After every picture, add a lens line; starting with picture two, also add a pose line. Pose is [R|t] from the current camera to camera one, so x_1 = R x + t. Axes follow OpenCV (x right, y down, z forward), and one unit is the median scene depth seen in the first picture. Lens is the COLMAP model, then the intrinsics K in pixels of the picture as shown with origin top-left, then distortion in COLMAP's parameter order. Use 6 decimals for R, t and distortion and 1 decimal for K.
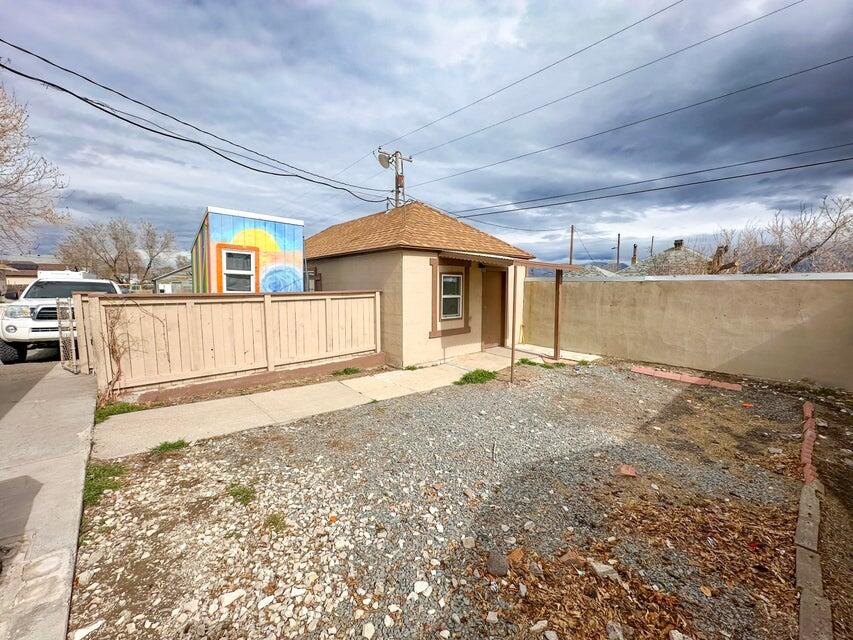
lens RADIAL K [[340.1, 0, 426.5], [0, 340.1, 320.0], [0, 0, 1]] dist [-0.001734, 0.000343]
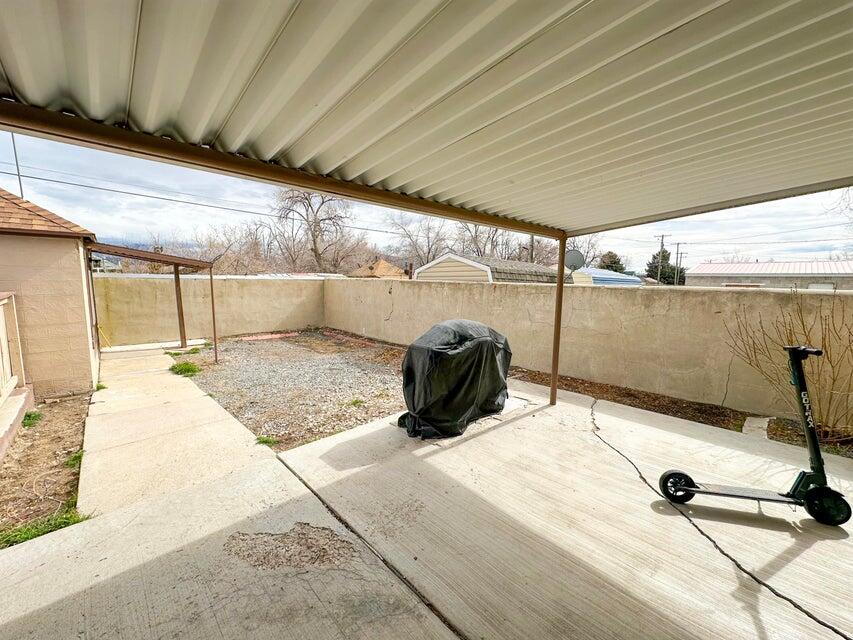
lens RADIAL K [[340.1, 0, 426.5], [0, 340.1, 320.0], [0, 0, 1]] dist [-0.001734, 0.000343]
pose [[-0.014845, -0.121702, 0.992456, -0.842449], [0.093533, 0.988044, 0.122560, -0.043808], [-0.995505, 0.094647, -0.003284, 0.209551]]
